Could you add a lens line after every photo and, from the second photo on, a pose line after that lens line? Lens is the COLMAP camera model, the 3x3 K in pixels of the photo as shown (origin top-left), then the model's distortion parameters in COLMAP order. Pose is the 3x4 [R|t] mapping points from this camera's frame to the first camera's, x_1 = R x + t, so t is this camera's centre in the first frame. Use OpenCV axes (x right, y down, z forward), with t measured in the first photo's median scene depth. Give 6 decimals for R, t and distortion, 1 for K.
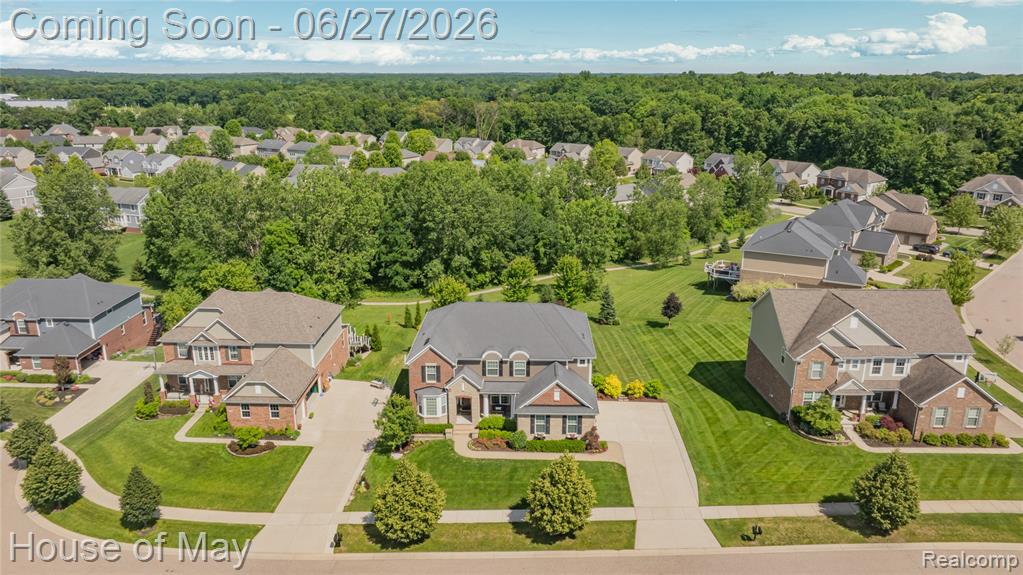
lens RADIAL K [[683.4, 0, 528.8], [0, 683.4, 286.6], [0, 0, 1]] dist [-0.002670, 0.000242]
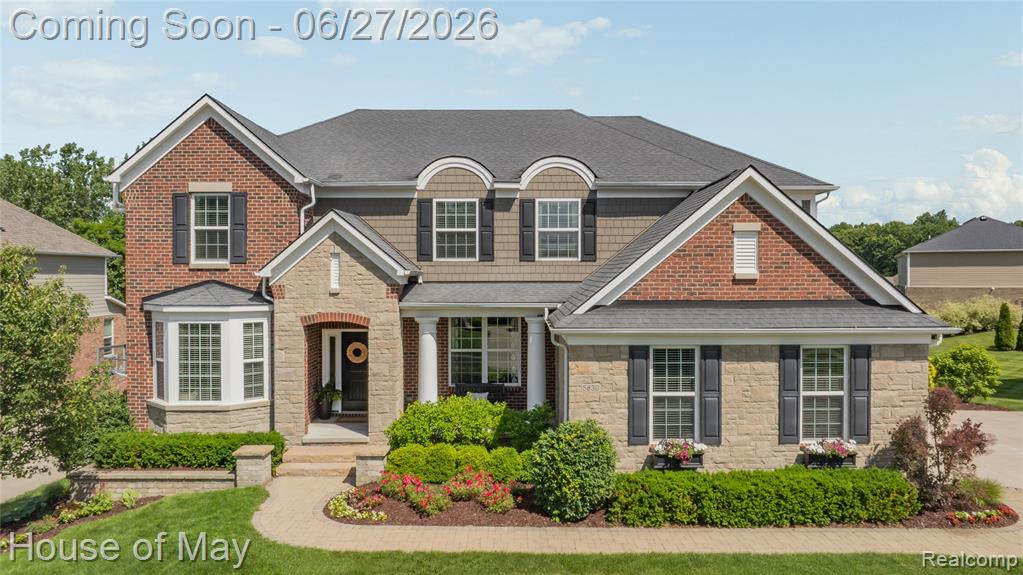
lens RADIAL K [[727.2, 0, 511.5], [0, 727.2, 287.5], [0, 0, 1]] dist [0.004679, 0.000993]
pose [[0.999958, -0.008682, 0.002885, -0.033880], [0.009149, 0.951032, -0.308958, 0.237316], [-0.000061, 0.308971, 0.951071, 0.768946]]
